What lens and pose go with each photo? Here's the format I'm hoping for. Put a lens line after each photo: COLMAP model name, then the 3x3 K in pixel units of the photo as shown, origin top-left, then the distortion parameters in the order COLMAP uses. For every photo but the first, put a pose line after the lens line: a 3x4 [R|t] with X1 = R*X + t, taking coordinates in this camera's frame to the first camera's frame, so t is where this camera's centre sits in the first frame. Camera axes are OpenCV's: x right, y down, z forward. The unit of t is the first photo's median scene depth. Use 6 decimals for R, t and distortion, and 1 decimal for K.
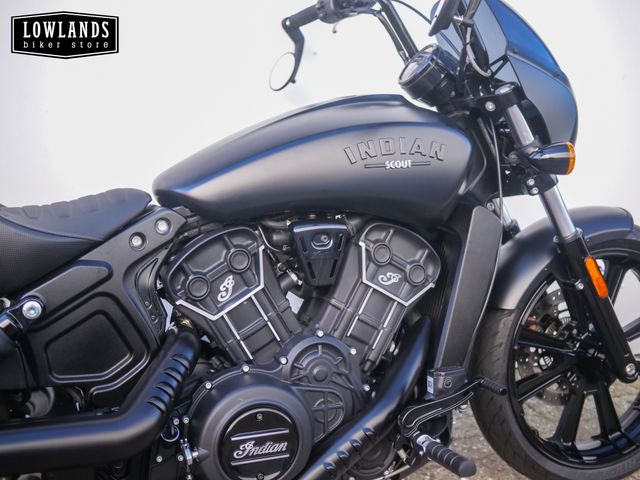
lens RADIAL K [[733.0, 0, 320.0], [0, 733.0, 240.0], [0, 0, 1]] dist [-0.005847, -0.001217]
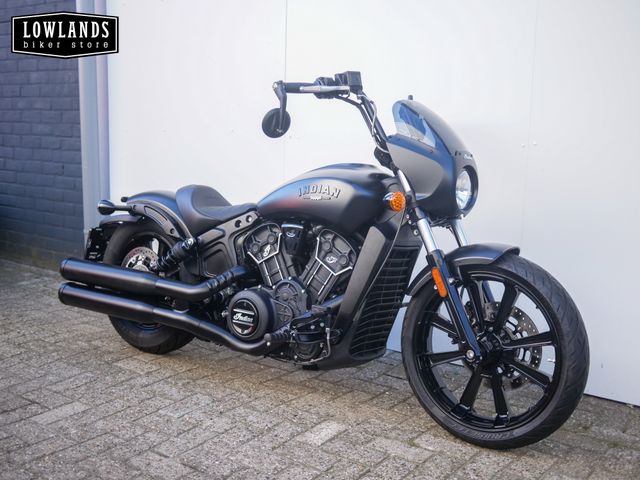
lens RADIAL K [[733.0, 0, 320.0], [0, 733.0, 240.0], [0, 0, 1]] dist [-0.005847, -0.001217]
pose [[0.535226, 0.099513, -0.838827, 1.668184], [-0.158615, 0.987212, 0.015910, -0.022455], [0.829683, 0.124535, 0.544166, -0.054059]]
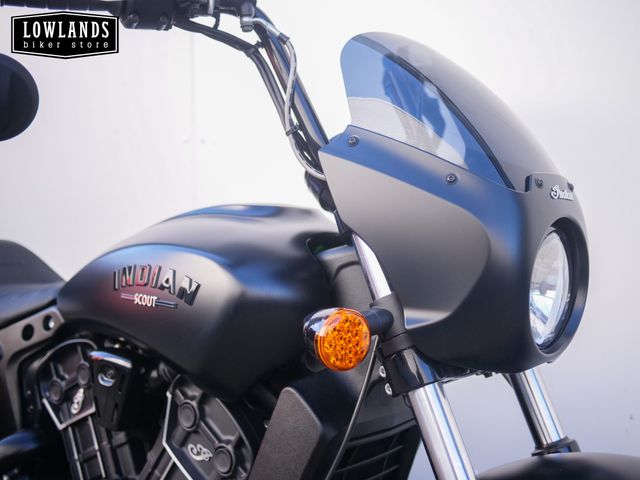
lens RADIAL K [[733.0, 0, 320.0], [0, 733.0, 240.0], [0, 0, 1]] dist [-0.005847, -0.001217]
pose [[0.499286, 0.086511, -0.862108, 0.777455], [-0.158491, 0.987334, 0.007288, -0.183739], [0.851818, 0.132997, 0.506673, 0.711915]]
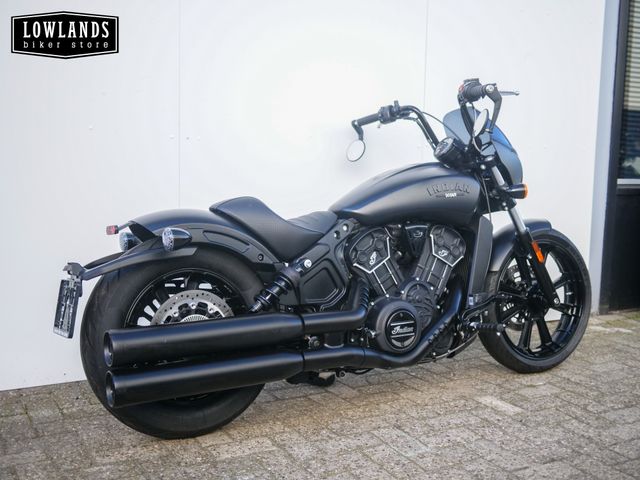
lens RADIAL K [[733.0, 0, 320.0], [0, 733.0, 240.0], [0, 0, 1]] dist [-0.005847, -0.001217]
pose [[0.986391, -0.040219, 0.159419, -0.558754], [0.053834, 0.995176, -0.082021, 0.163682], [-0.155351, 0.089487, 0.983798, -0.922695]]
